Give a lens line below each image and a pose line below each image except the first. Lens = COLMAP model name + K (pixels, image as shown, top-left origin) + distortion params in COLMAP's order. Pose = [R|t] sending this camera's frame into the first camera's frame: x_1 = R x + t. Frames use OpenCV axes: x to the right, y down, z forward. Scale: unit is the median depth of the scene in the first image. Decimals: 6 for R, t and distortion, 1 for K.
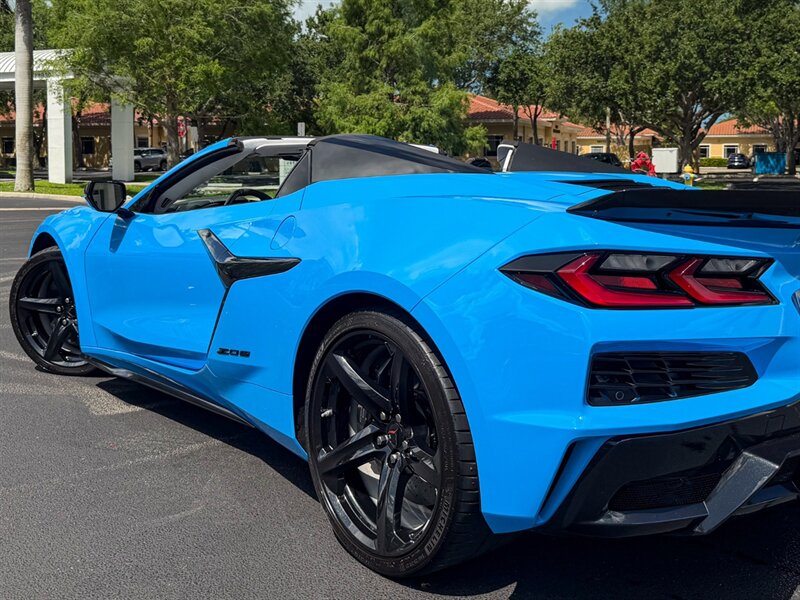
lens RADIAL K [[851.9, 0, 446.5], [0, 851.9, 200.2], [0, 0, 1]] dist [0.203188, -0.443280]
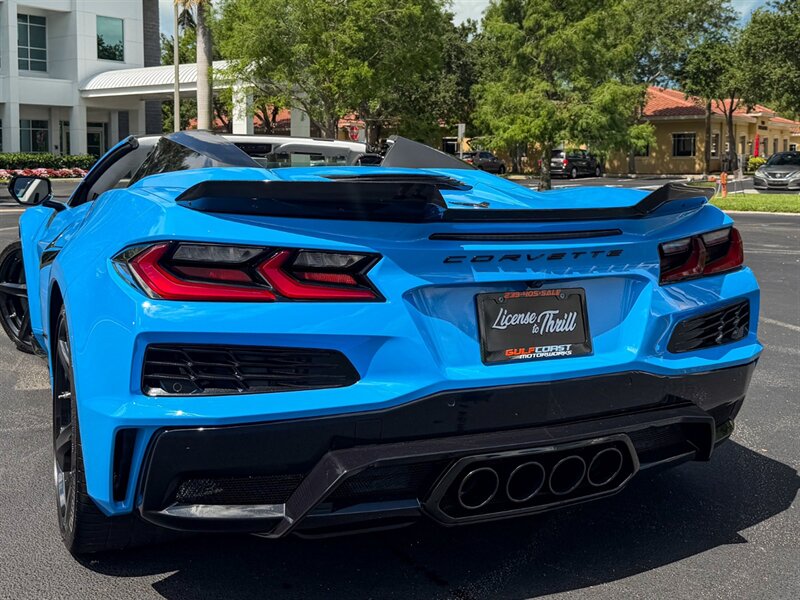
lens RADIAL K [[878.1, 0, 400.1], [0, 878.1, 209.5], [0, 0, 1]] dist [0.174231, -0.381370]
pose [[0.963132, 0.011210, -0.268796, 0.042958], [-0.009298, 0.999922, 0.008386, 0.000686], [0.268869, -0.005578, 0.963161, 0.005087]]
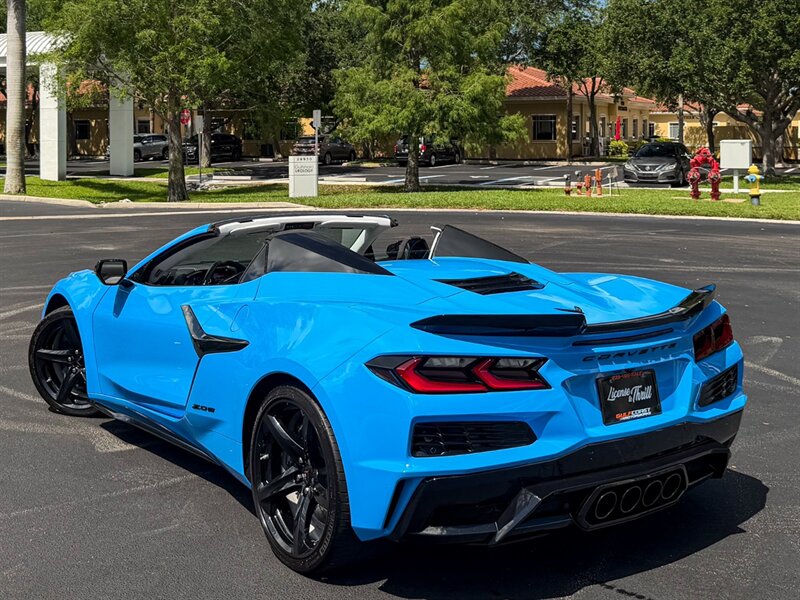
lens RADIAL K [[1025.4, 0, 412.0], [0, 1025.4, 141.9], [0, 0, 1]] dist [0.221246, -0.540470]
pose [[0.996536, -0.005526, -0.082976, 0.019246], [0.002028, 0.999108, -0.042179, -0.015178], [0.083136, 0.041865, 0.995658, -0.054240]]
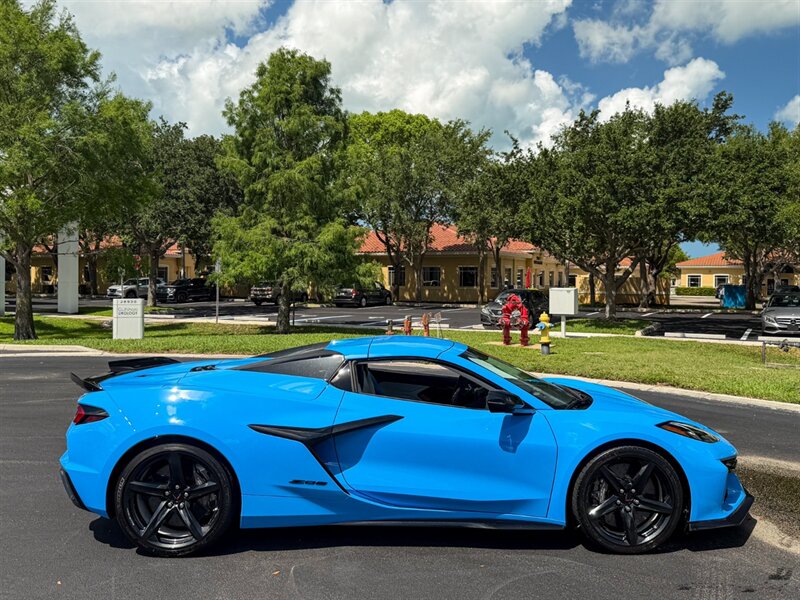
lens RADIAL K [[751.4, 0, 424.5], [0, 751.4, 296.8], [0, 0, 1]] dist [0.146120, -0.325434]
pose [[0.996794, 0.007316, -0.079676, 0.166523], [-0.009709, 0.999512, -0.029695, -0.025049], [0.079420, 0.030374, 0.996378, 0.176562]]
